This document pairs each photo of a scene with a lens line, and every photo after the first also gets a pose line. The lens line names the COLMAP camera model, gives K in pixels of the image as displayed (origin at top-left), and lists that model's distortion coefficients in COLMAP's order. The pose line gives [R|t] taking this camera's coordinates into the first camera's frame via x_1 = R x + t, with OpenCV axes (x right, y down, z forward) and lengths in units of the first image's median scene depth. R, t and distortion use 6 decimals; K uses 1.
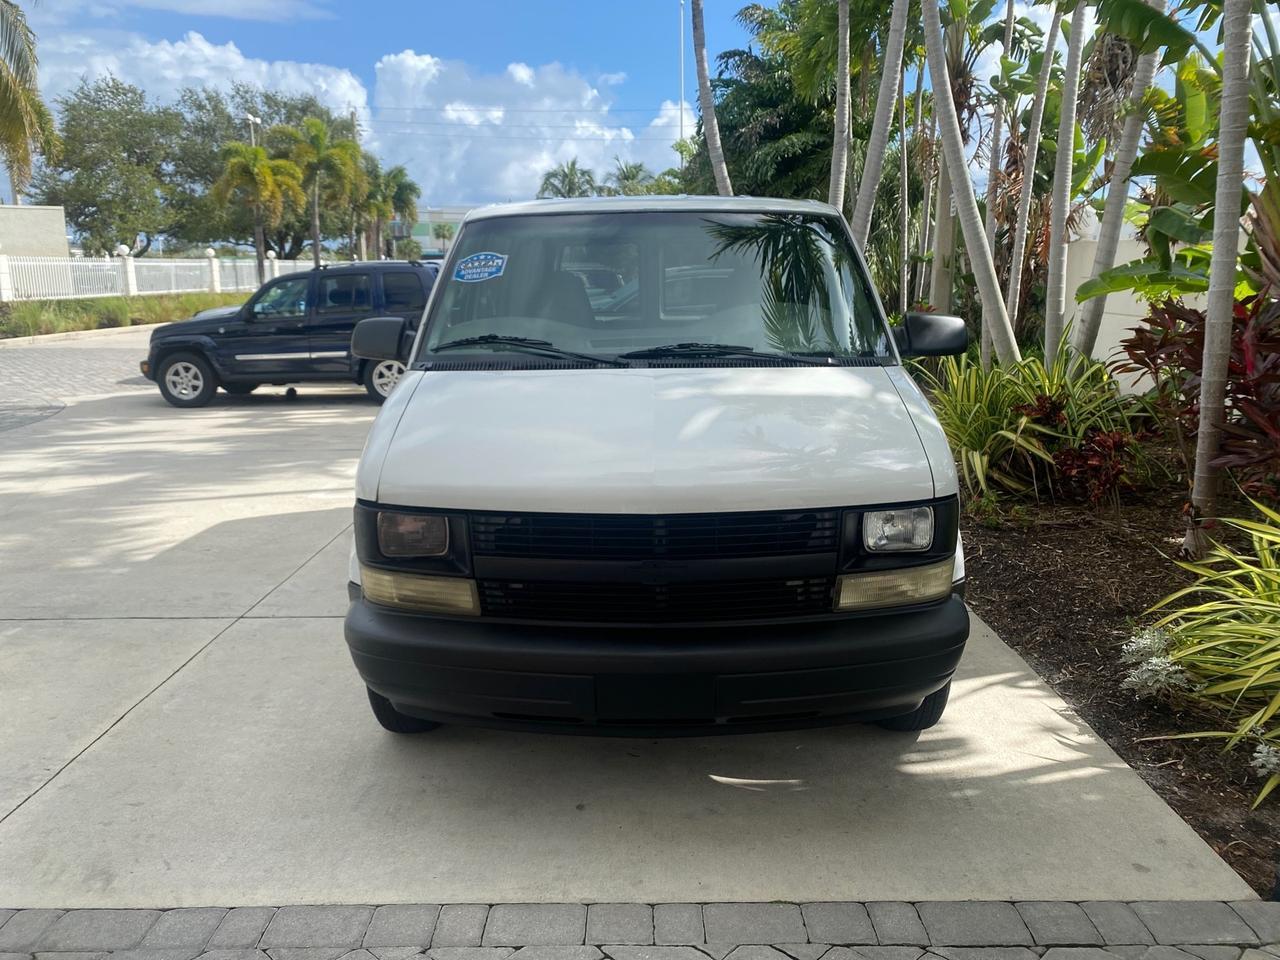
lens RADIAL K [[982.7, 0, 637.9], [0, 982.7, 477.1], [0, 0, 1]] dist [0.022274, -0.022421]
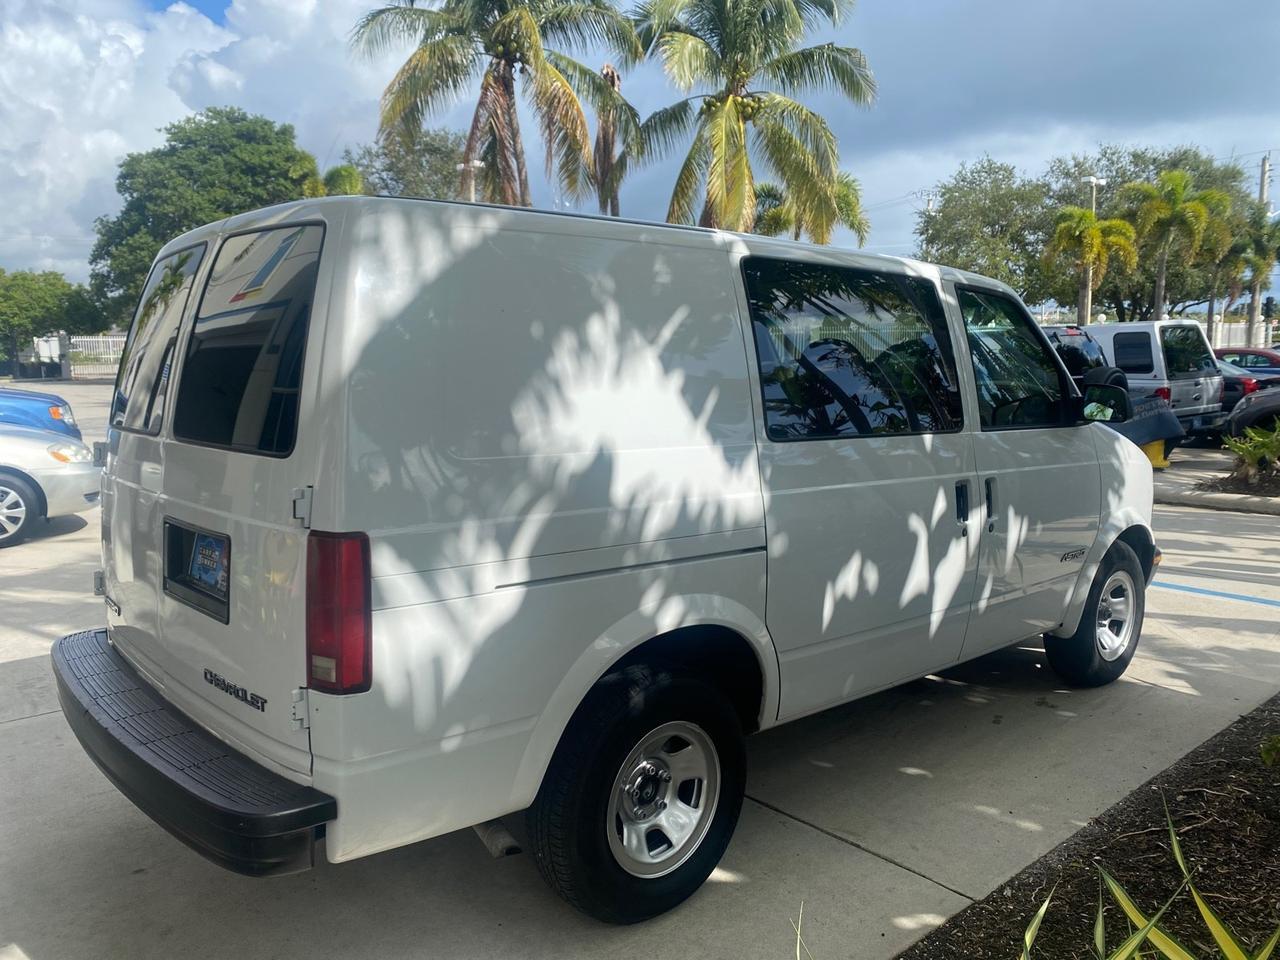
lens RADIAL K [[982.7, 0, 639.6], [0, 982.7, 469.7], [0, 0, 1]] dist [0.022274, -0.022421]
pose [[0.654362, 0.099145, -0.749653, 0.234668], [-0.150733, 0.988574, -0.000830, -0.035380], [0.741006, 0.113540, 0.661830, 0.155340]]
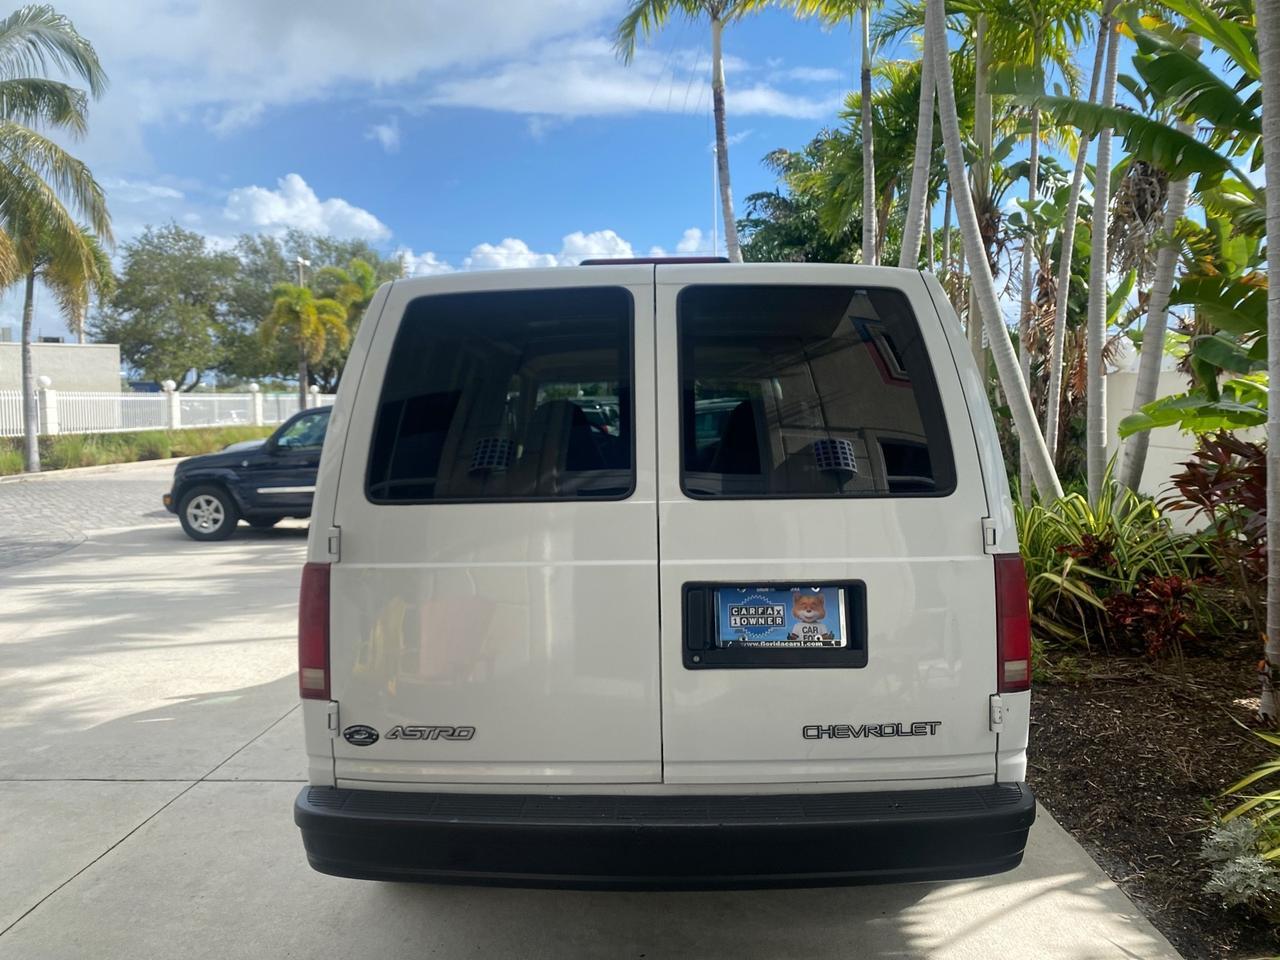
lens RADIAL K [[982.7, 0, 637.9], [0, 982.7, 481.4], [0, 0, 1]] dist [0.022274, -0.022421]
pose [[0.999264, 0.000663, -0.038360, 0.012263], [-0.005543, 0.991854, -0.127260, -0.006187], [0.037963, 0.127379, 0.991127, 0.031273]]
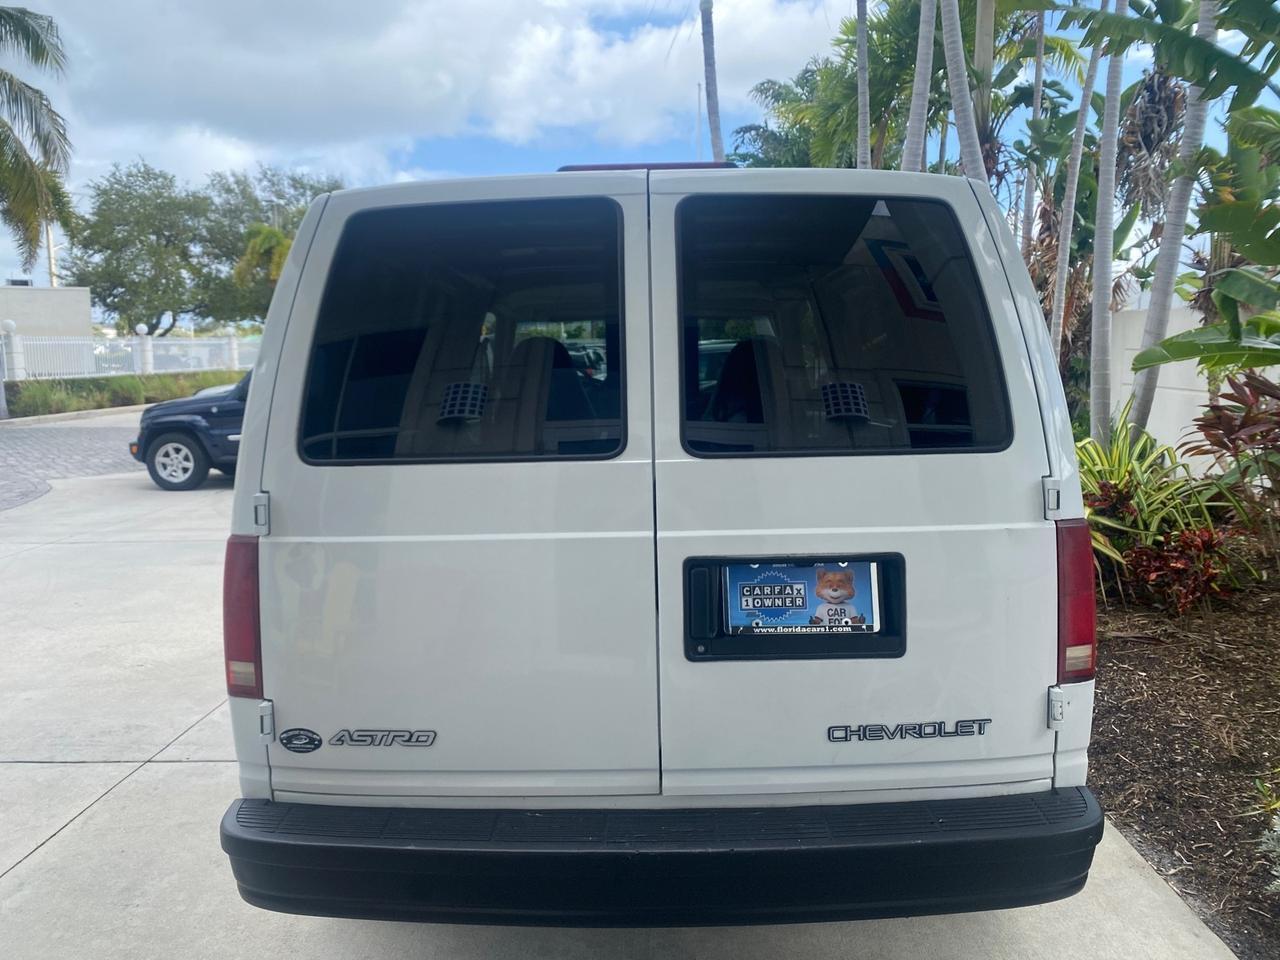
lens RADIAL K [[982.7, 0, 637.0], [0, 982.7, 474.7], [0, 0, 1]] dist [0.022274, -0.022421]
pose [[0.999701, -0.003671, -0.024193, 0.009953], [0.001805, 0.997050, -0.076739, -0.012141], [0.024403, 0.076672, 0.996758, 0.063784]]
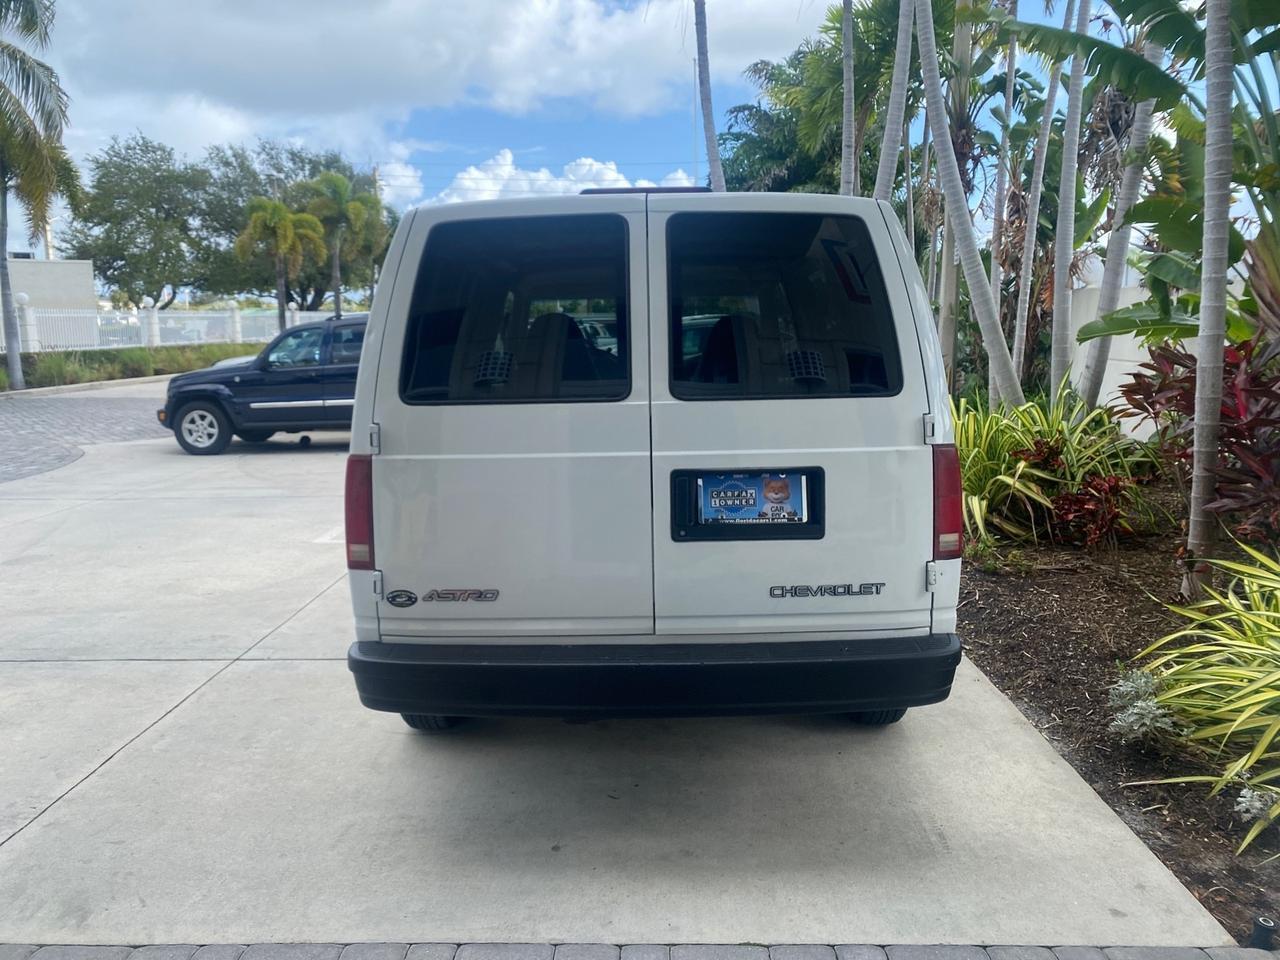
lens RADIAL K [[982.7, 0, 635.1], [0, 982.7, 481.5], [0, 0, 1]] dist [0.022274, -0.022421]
pose [[0.999773, -0.000923, -0.021293, 0.010208], [-0.000019, 0.999023, -0.044201, 0.001729], [0.021313, 0.044191, 0.998796, -0.003332]]
